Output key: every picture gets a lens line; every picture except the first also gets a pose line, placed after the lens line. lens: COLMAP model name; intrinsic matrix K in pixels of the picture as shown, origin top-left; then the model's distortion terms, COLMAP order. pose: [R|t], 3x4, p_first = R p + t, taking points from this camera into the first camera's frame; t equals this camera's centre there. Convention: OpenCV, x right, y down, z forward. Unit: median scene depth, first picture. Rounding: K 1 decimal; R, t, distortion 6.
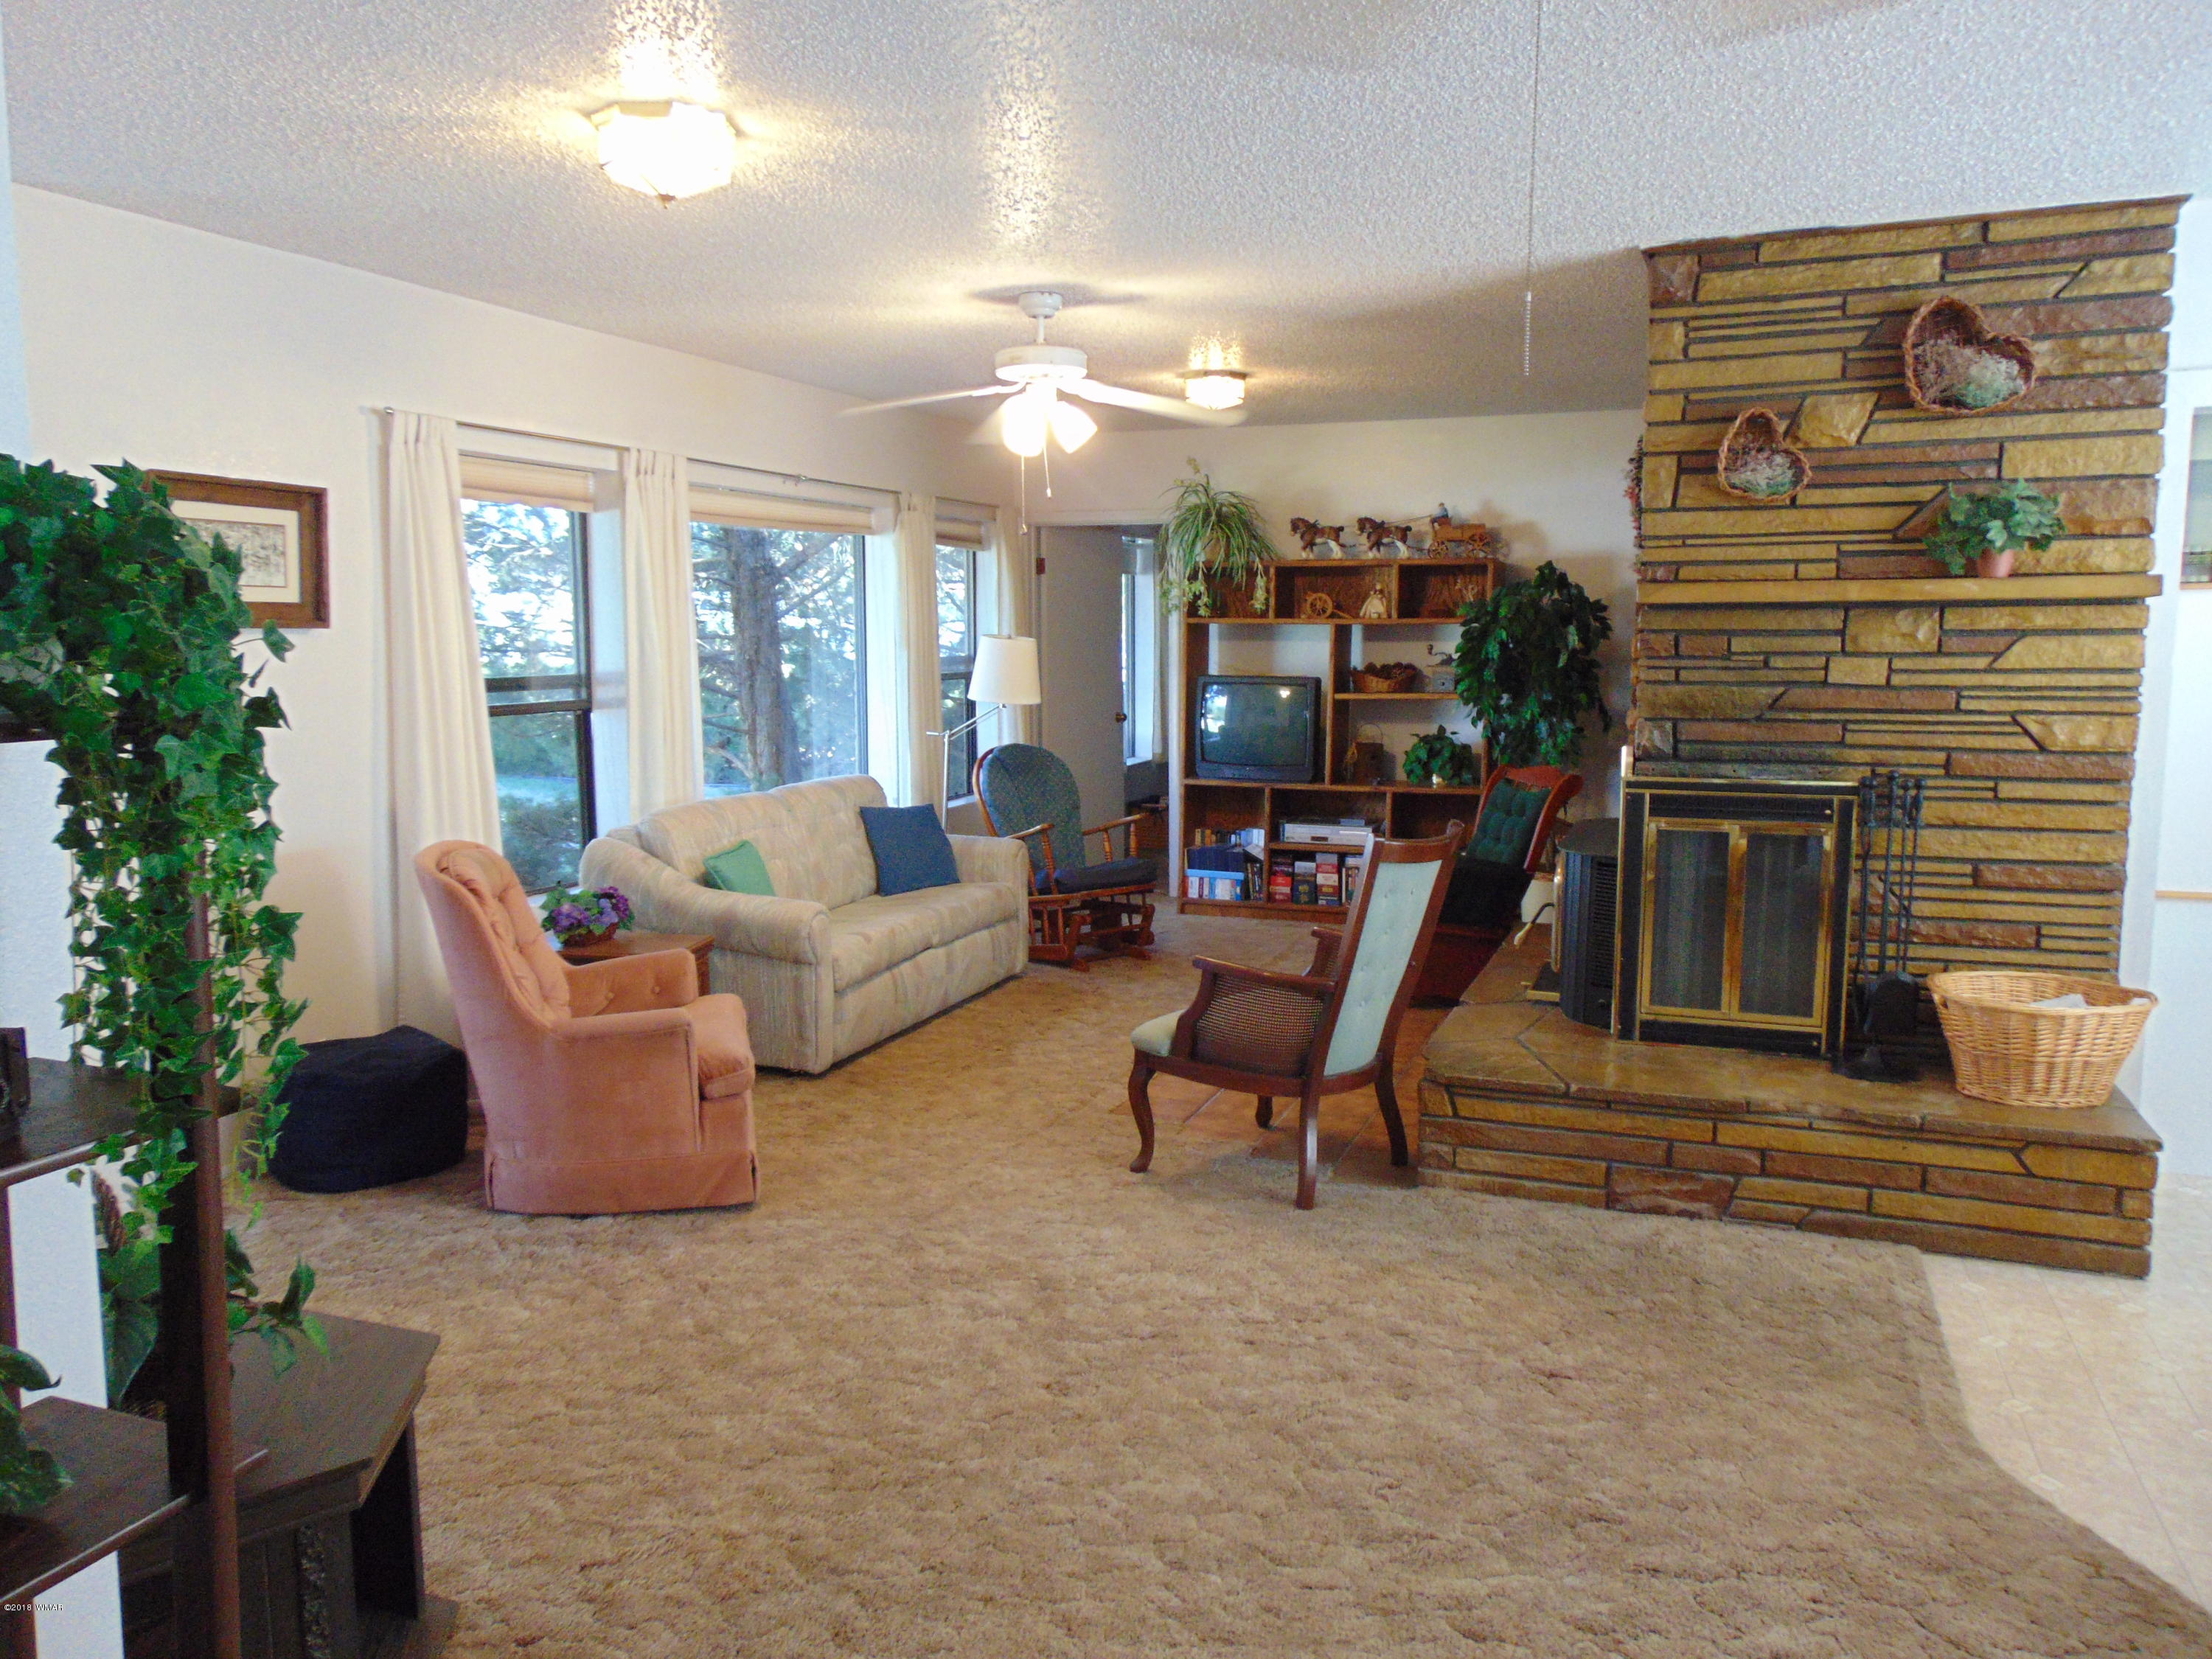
lens RADIAL K [[1642.2, 0, 1093.3], [0, 1642.2, 824.4], [0, 0, 1]] dist [-0.048955, 0.080952]
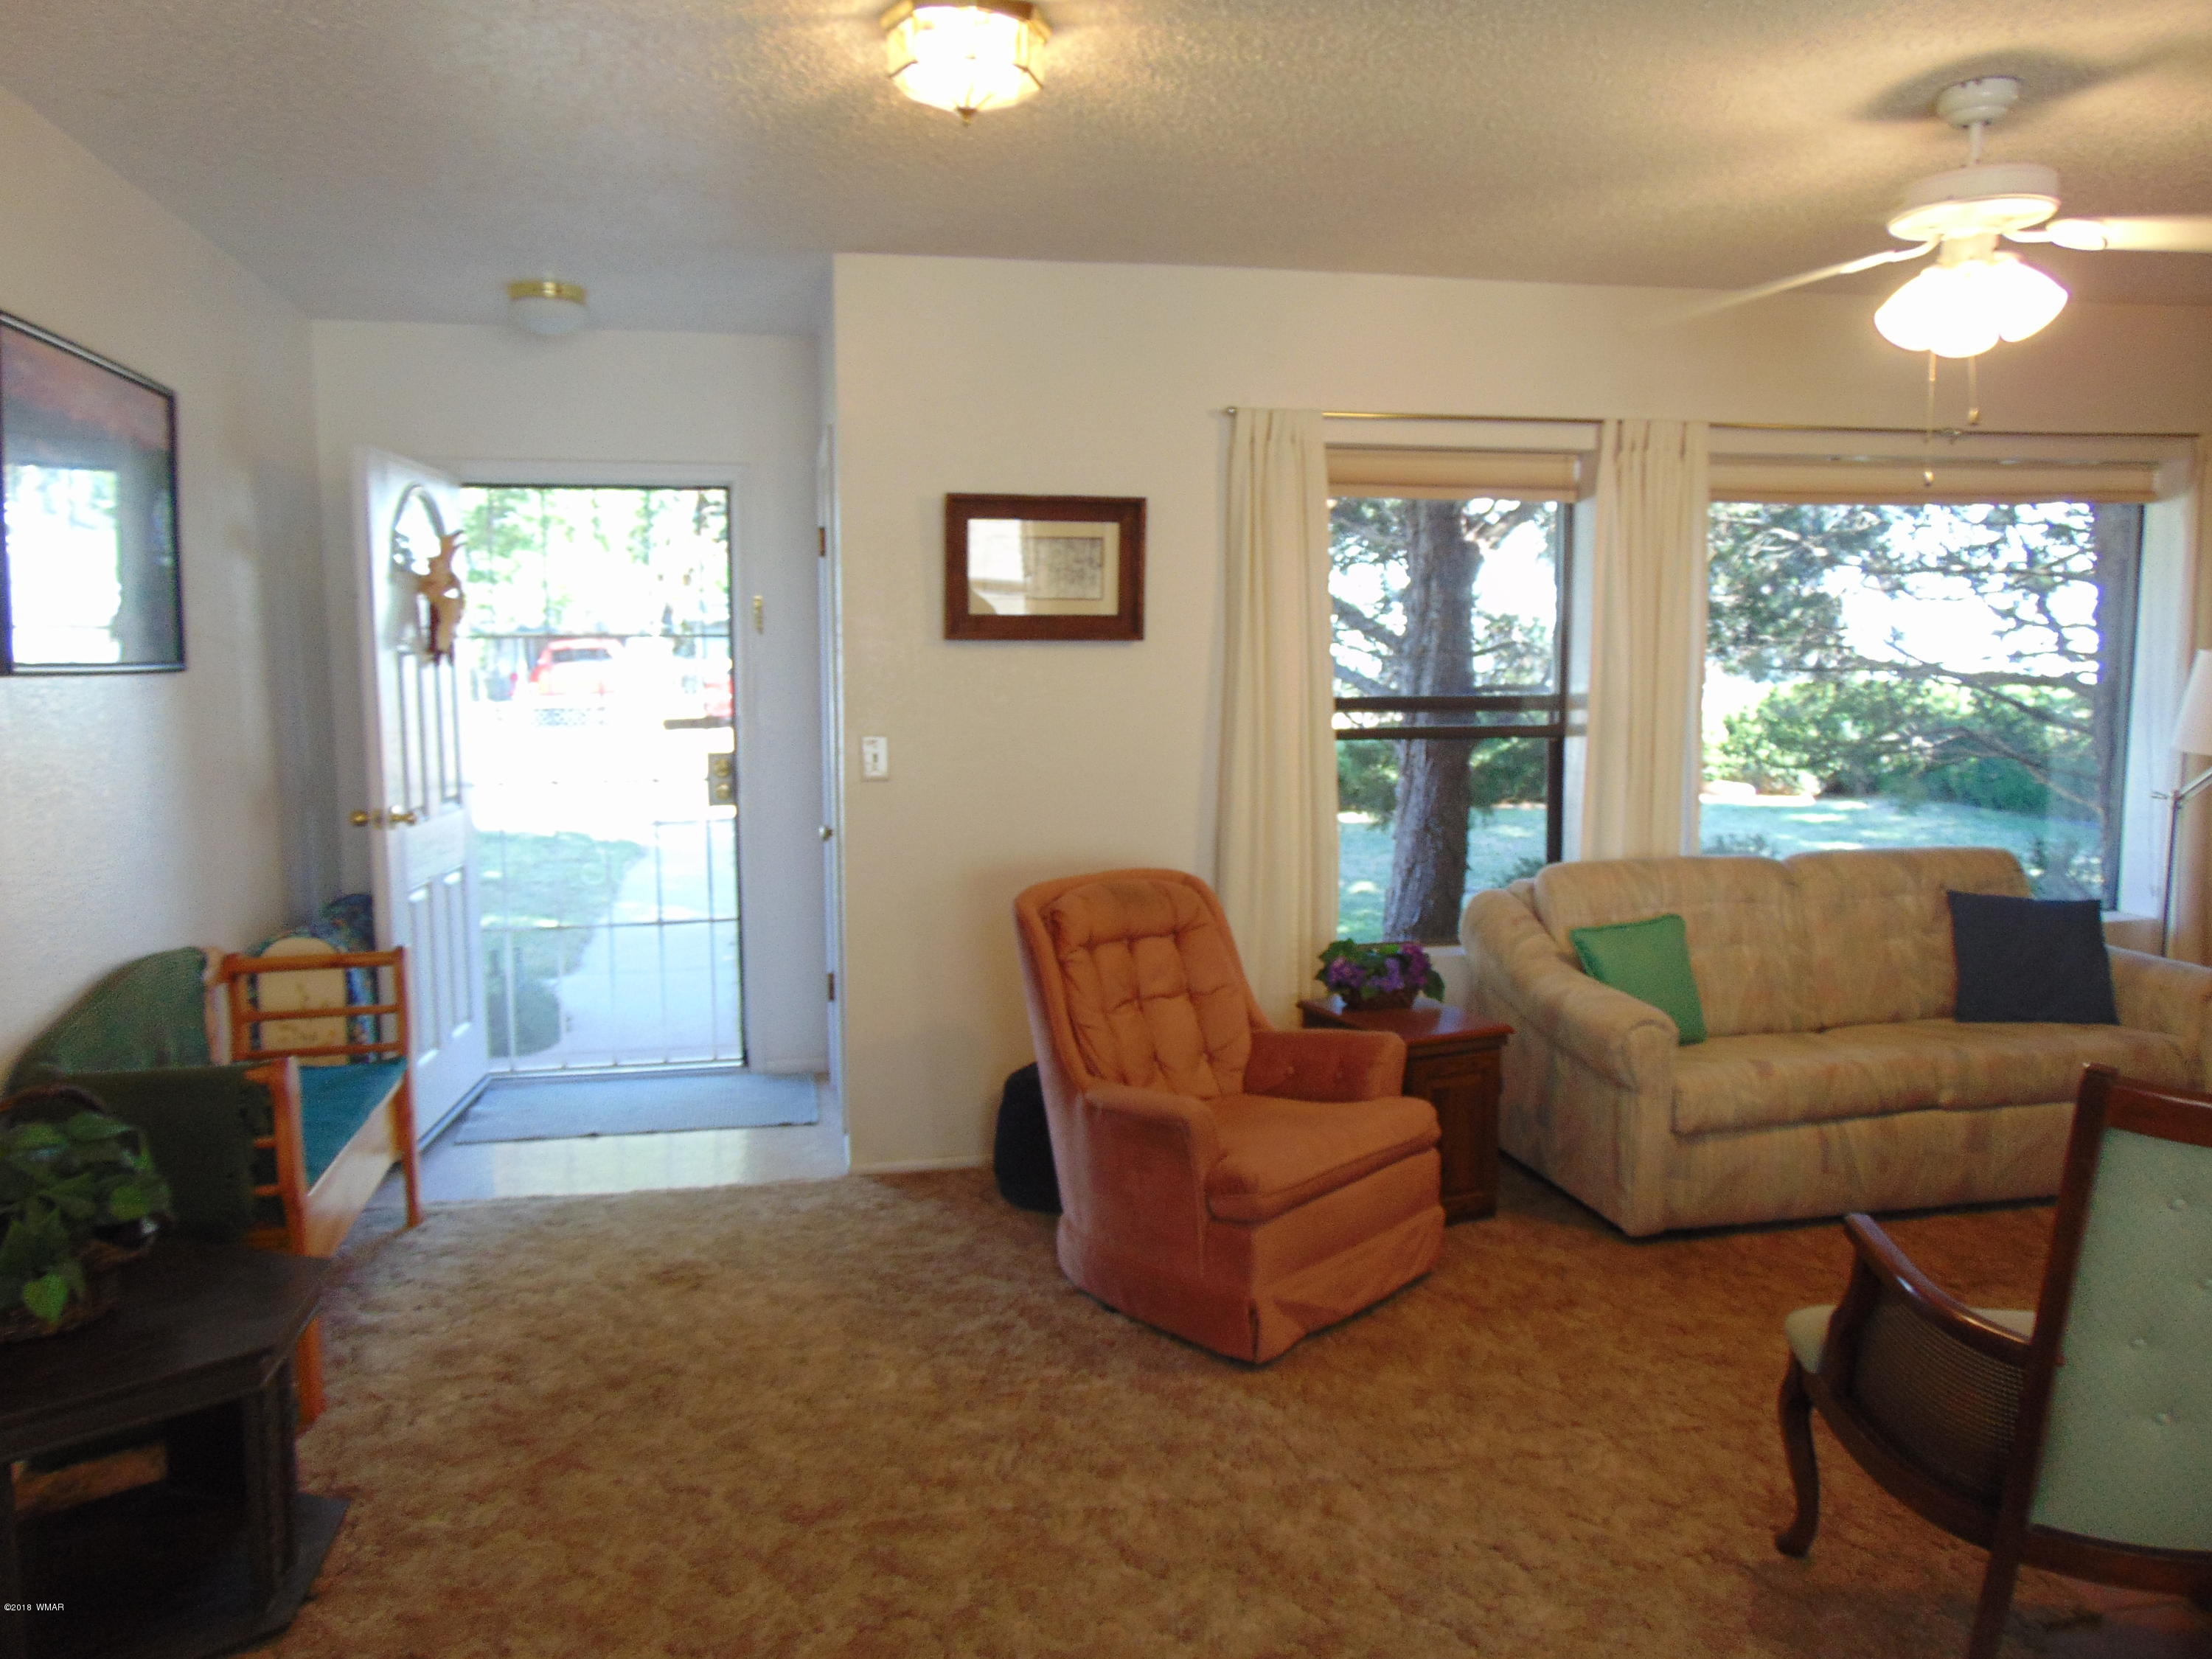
lens RADIAL K [[1642.2, 0, 1093.3], [0, 1642.2, 824.4], [0, 0, 1]] dist [-0.048955, 0.080952]
pose [[0.541253, 0.083840, -0.836670, 0.330674], [-0.094664, 0.994767, 0.038444, -0.042577], [0.835514, 0.058395, 0.546357, 0.418344]]
